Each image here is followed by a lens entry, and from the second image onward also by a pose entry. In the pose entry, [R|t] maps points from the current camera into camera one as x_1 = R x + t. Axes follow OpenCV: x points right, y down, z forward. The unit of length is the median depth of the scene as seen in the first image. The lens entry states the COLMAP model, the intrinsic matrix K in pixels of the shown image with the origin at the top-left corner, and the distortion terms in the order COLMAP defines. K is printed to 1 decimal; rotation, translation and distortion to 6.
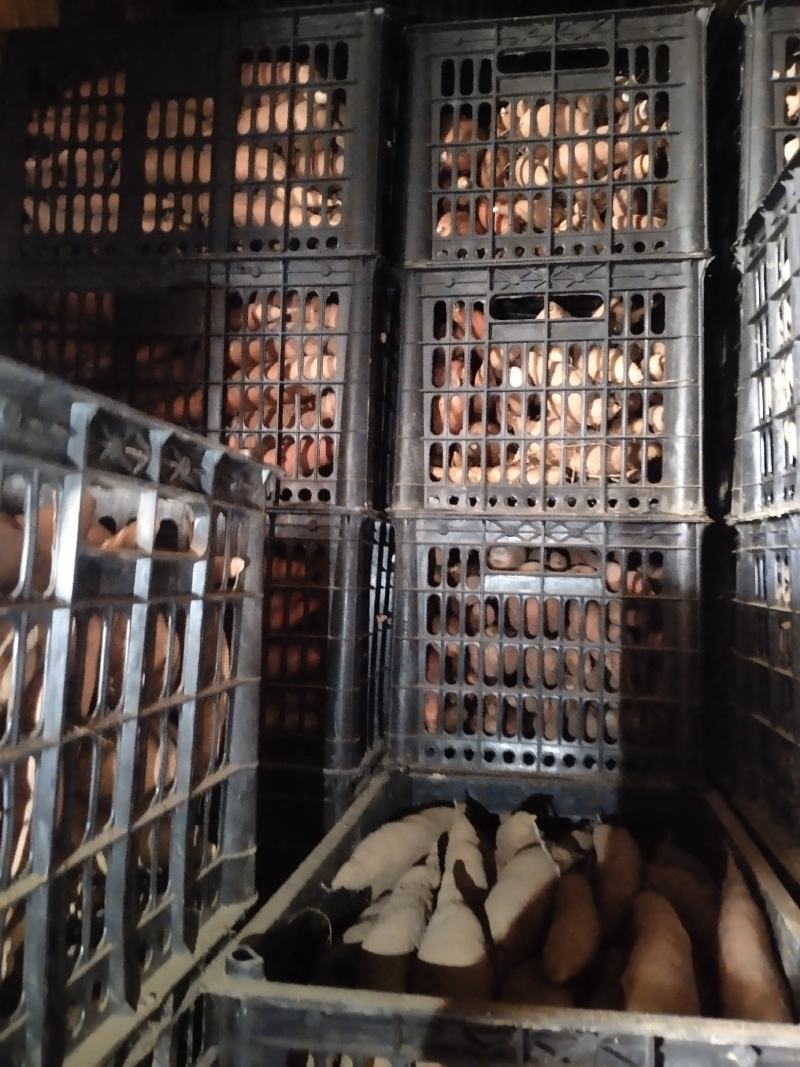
lens RADIAL K [[855.6, 0, 400.0], [0, 855.6, 533.5], [0, 0, 1]] dist [-0.044991, -0.006038]
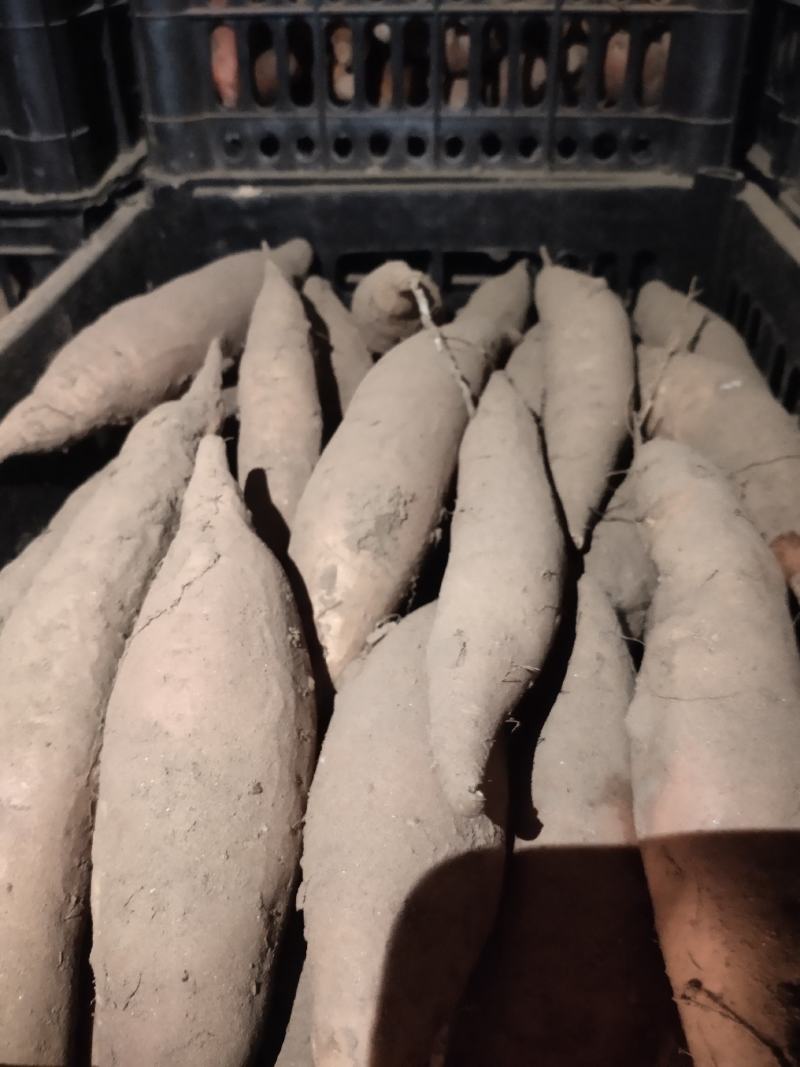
lens RADIAL K [[855.6, 0, 400.0], [0, 855.6, 533.5], [0, 0, 1]] dist [-0.044991, -0.006038]
pose [[0.993088, -0.096187, 0.067264, 0.081710], [0.034006, 0.784287, 0.619466, 0.125350], [-0.112339, -0.612897, 0.782136, 0.436429]]
